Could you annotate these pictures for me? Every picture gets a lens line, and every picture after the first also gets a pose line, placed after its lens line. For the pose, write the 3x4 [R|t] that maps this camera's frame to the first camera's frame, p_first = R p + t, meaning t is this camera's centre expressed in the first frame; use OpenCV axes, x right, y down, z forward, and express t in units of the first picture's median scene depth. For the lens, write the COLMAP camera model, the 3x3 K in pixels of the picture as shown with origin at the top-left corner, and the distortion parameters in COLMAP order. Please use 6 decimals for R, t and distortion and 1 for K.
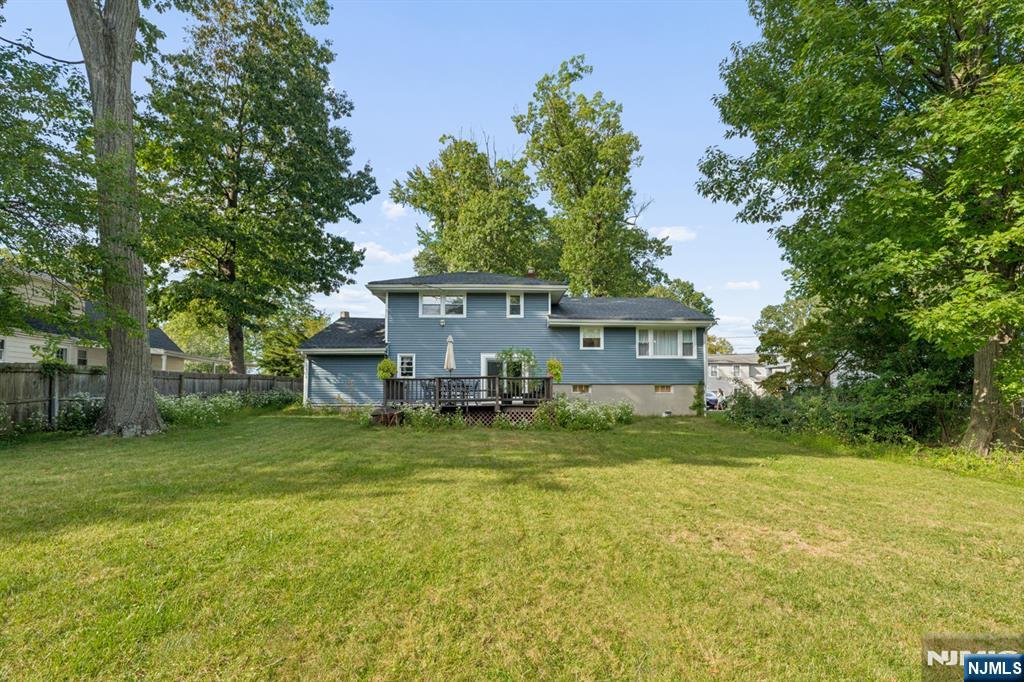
lens RADIAL K [[457.4, 0, 512.1], [0, 457.4, 376.1], [0, 0, 1]] dist [-0.002407, -0.000150]
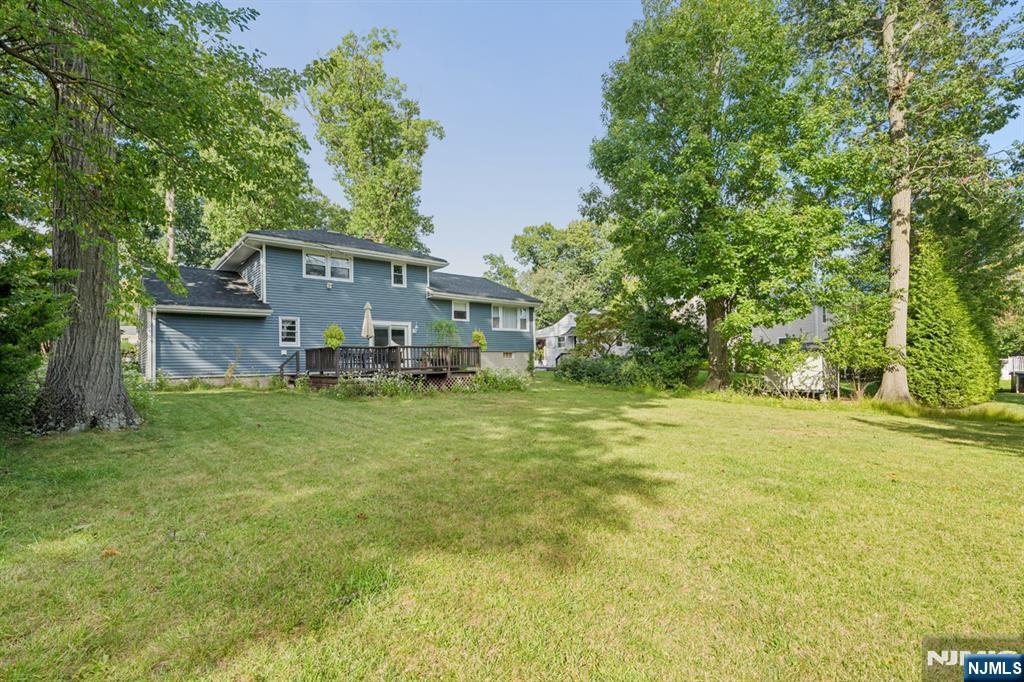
lens RADIAL K [[453.1, 0, 502.2], [0, 453.1, 347.7], [0, 0, 1]] dist [-0.000582, 0.000460]
pose [[0.791669, 0.008128, 0.610896, -0.433329], [-0.020497, 0.999702, 0.013261, -0.008829], [-0.610606, -0.023020, 0.791600, 0.042972]]
